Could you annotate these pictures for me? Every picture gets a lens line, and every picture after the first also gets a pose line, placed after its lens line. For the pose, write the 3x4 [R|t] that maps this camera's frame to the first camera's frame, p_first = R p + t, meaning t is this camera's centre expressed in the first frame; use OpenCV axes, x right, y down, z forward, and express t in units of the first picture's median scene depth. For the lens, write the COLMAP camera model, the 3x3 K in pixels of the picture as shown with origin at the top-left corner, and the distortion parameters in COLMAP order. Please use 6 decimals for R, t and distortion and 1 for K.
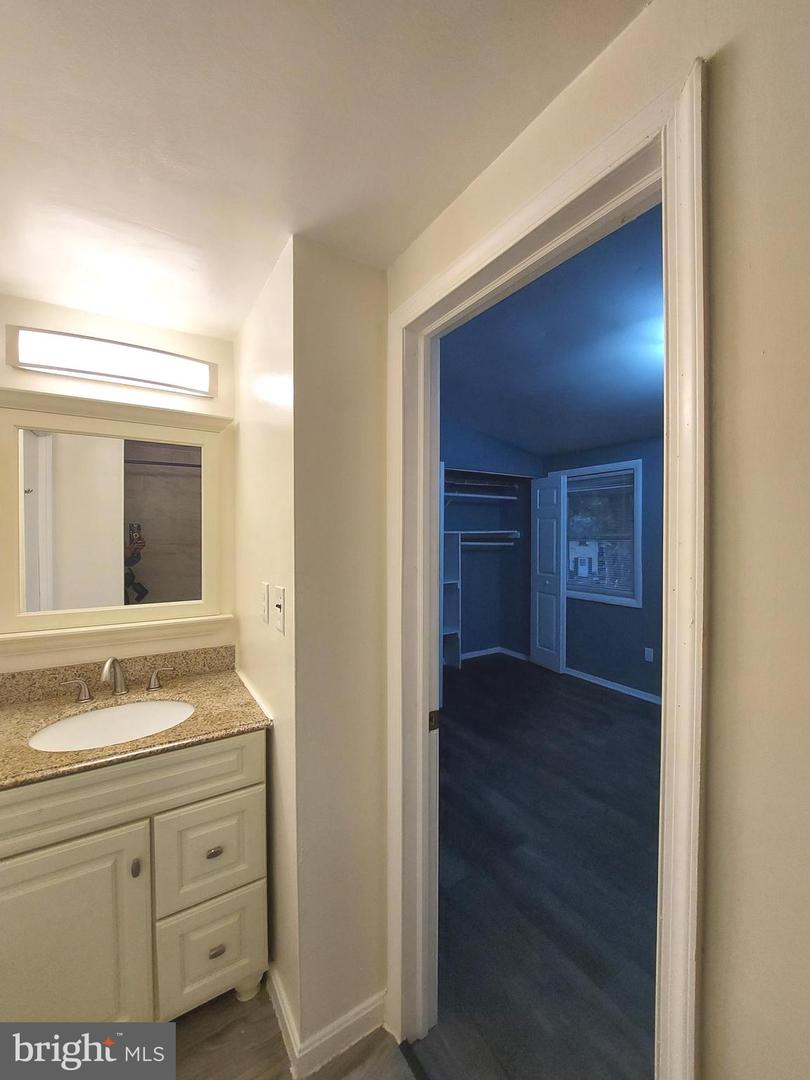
lens RADIAL K [[432.4, 0, 416.9], [0, 432.4, 532.4], [0, 0, 1]] dist [-0.015176, -0.000479]
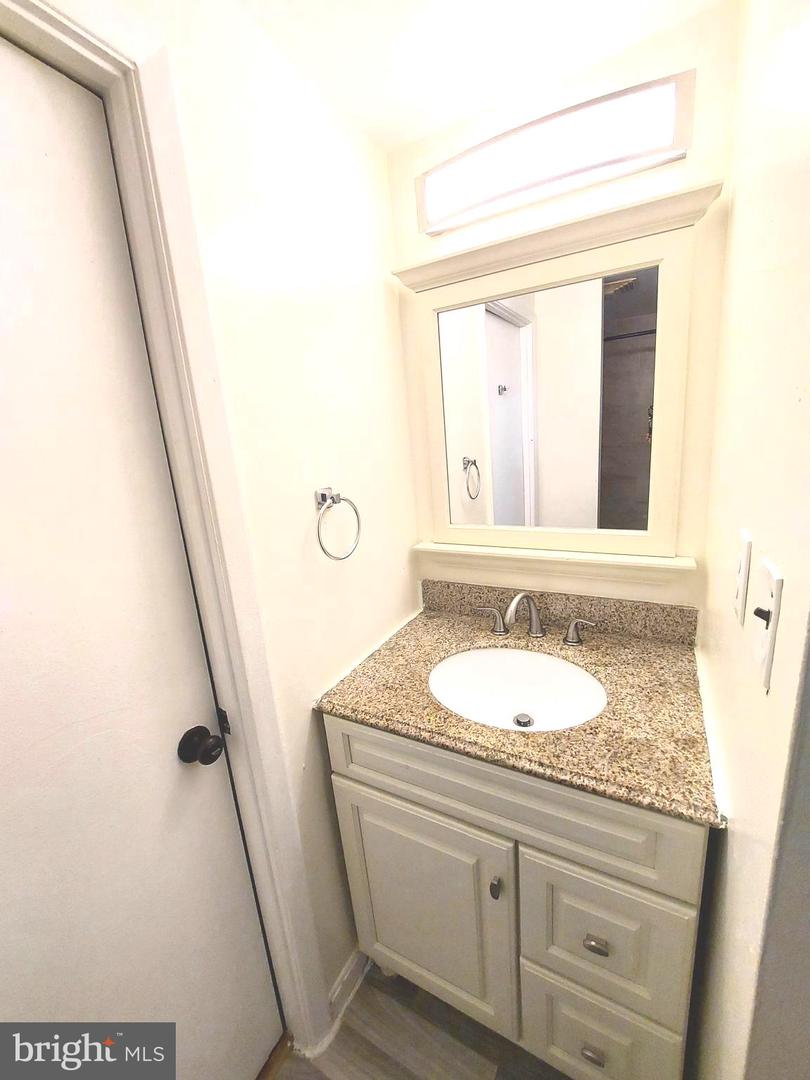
lens RADIAL K [[432.4, 0, 421.9], [0, 432.4, 539.3], [0, 0, 1]] dist [-0.015176, -0.000479]
pose [[0.480126, 0.168115, -0.860939, -0.126452], [0.076509, 0.969698, 0.232019, -0.003798], [0.873857, -0.177268, 0.452715, 0.483846]]
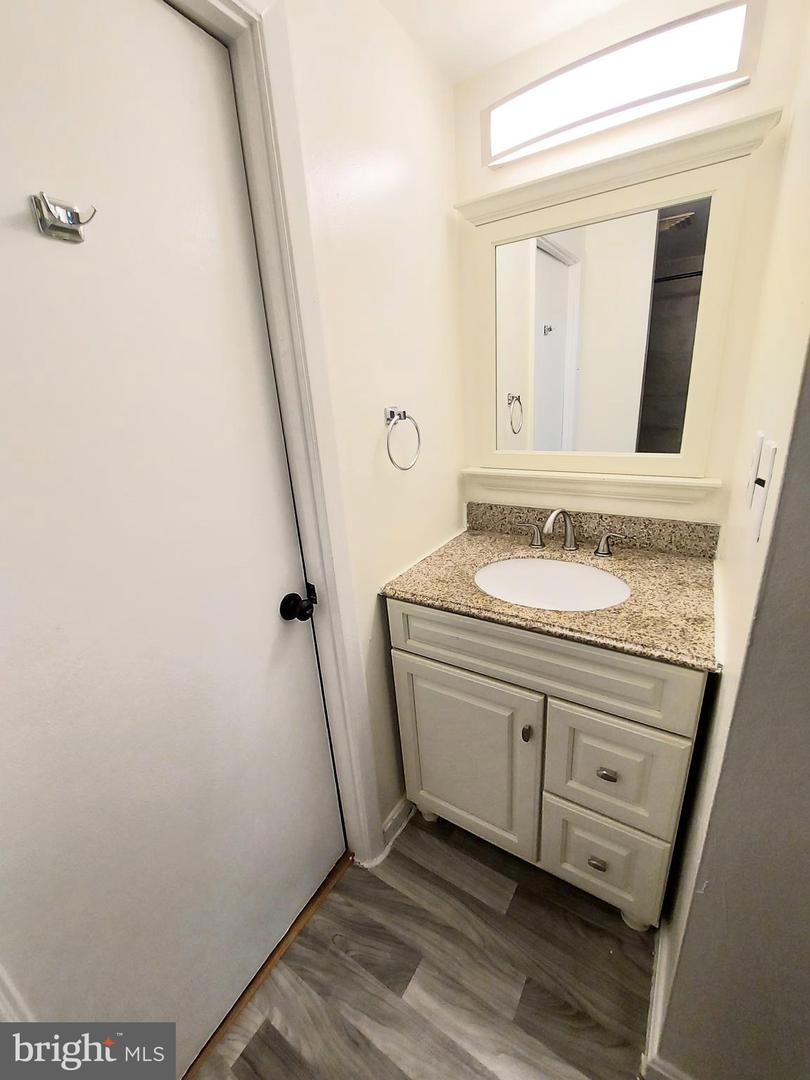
lens RADIAL K [[432.4, 0, 419.0], [0, 432.4, 541.2], [0, 0, 1]] dist [-0.015176, -0.000479]
pose [[0.412029, 0.270973, -0.869946, -0.031687], [0.062698, 0.944062, 0.323754, 0.045202], [0.909011, -0.187940, 0.371992, 0.378290]]
